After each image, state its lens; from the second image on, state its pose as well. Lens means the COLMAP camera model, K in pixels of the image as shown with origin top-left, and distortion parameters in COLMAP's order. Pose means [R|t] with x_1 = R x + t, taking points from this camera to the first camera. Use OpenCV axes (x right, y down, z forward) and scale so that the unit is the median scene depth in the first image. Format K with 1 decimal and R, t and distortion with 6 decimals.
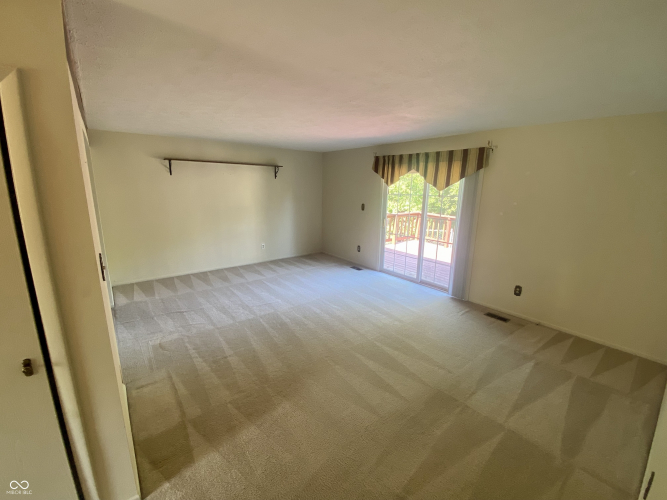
lens RADIAL K [[286.3, 0, 333.5], [0, 286.3, 250.0], [0, 0, 1]] dist [0.000264, -0.000061]
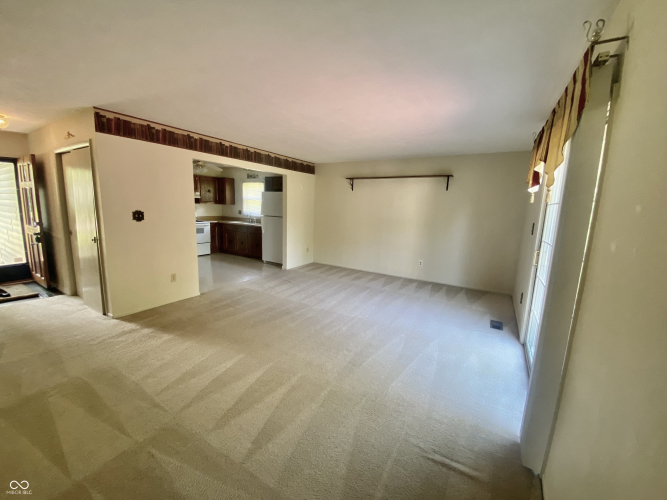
lens RADIAL K [[267.0, 0, 338.2], [0, 267.0, 247.9], [0, 0, 1]] dist [0.038504, -0.025406]
pose [[0.359140, 0.140617, -0.922630, 0.602975], [-0.234858, 0.970388, 0.056476, -0.063246], [0.903250, 0.196404, 0.381530, 0.553124]]
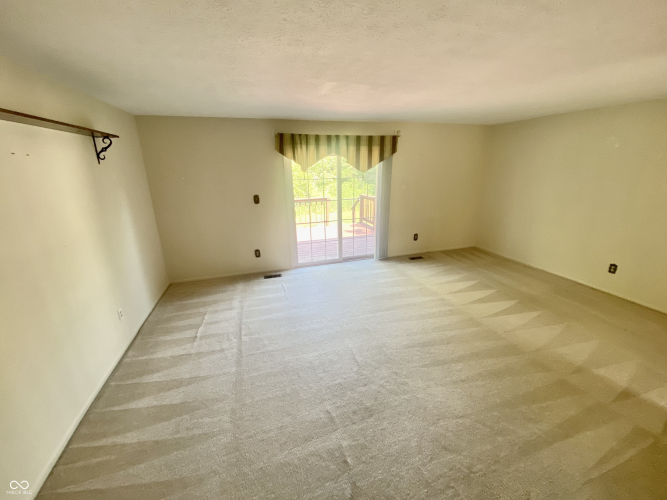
lens RADIAL K [[267.0, 0, 338.2], [0, 267.0, 247.9], [0, 0, 1]] dist [0.038504, -0.025406]
pose [[0.360194, -0.290863, 0.886374, -0.629321], [0.231951, 0.948236, 0.216905, -0.166932], [-0.903581, 0.127467, 0.409015, 0.659255]]
